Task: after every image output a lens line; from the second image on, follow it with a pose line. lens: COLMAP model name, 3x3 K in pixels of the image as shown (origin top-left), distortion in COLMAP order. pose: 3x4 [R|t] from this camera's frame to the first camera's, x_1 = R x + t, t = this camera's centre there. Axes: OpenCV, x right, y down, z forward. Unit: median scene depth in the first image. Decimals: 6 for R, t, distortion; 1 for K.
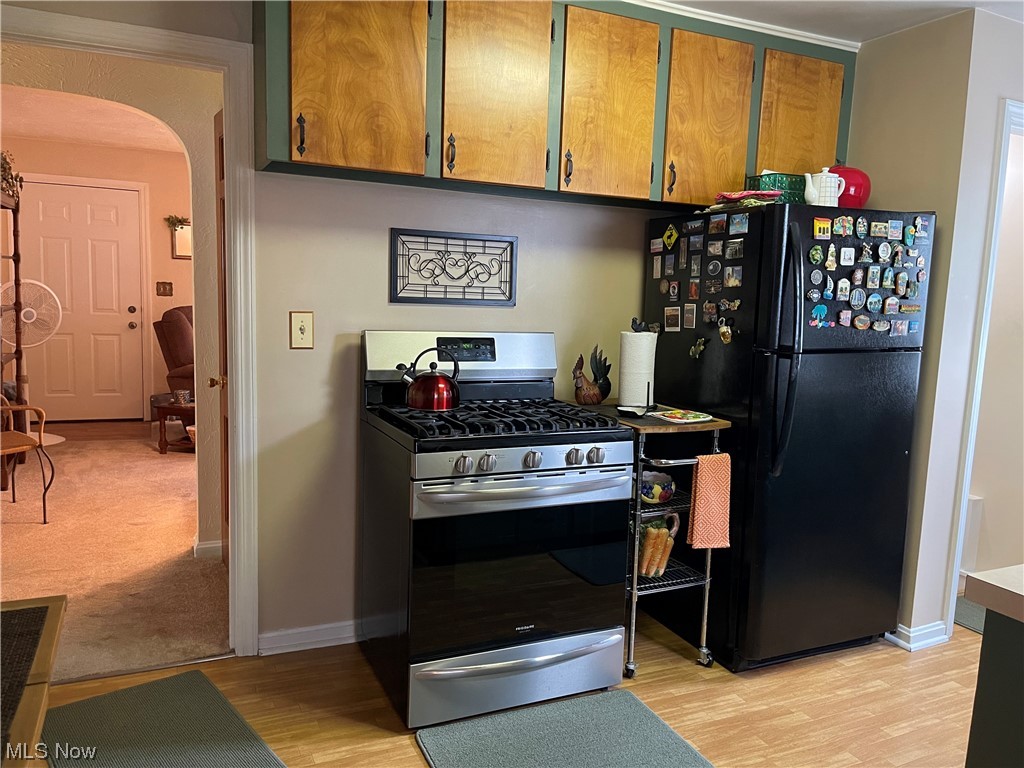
lens RADIAL K [[778.5, 0, 509.7], [0, 778.5, 385.0], [0, 0, 1]] dist [0.052882, -0.035569]
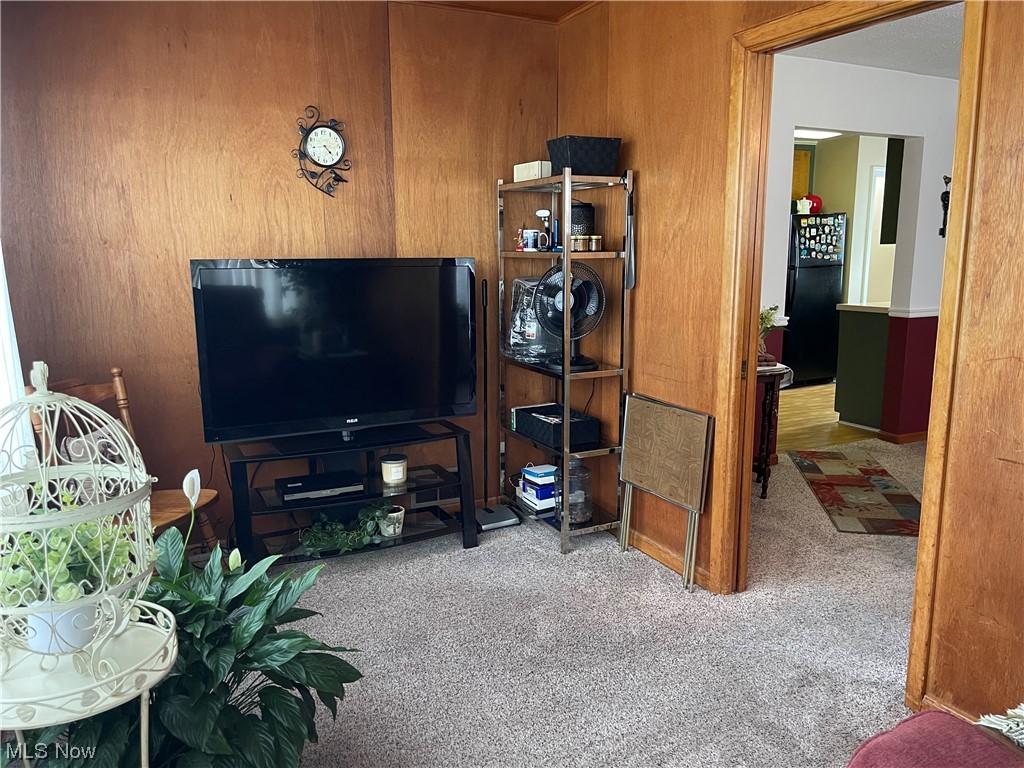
lens RADIAL K [[778.5, 0, 520.1], [0, 778.5, 387.2], [0, 0, 1]] dist [0.052882, -0.035569]
pose [[0.998502, -0.050279, 0.021589, -0.672267], [0.049048, 0.997325, 0.054193, 0.176903], [-0.024256, -0.053053, 0.998297, -1.721263]]
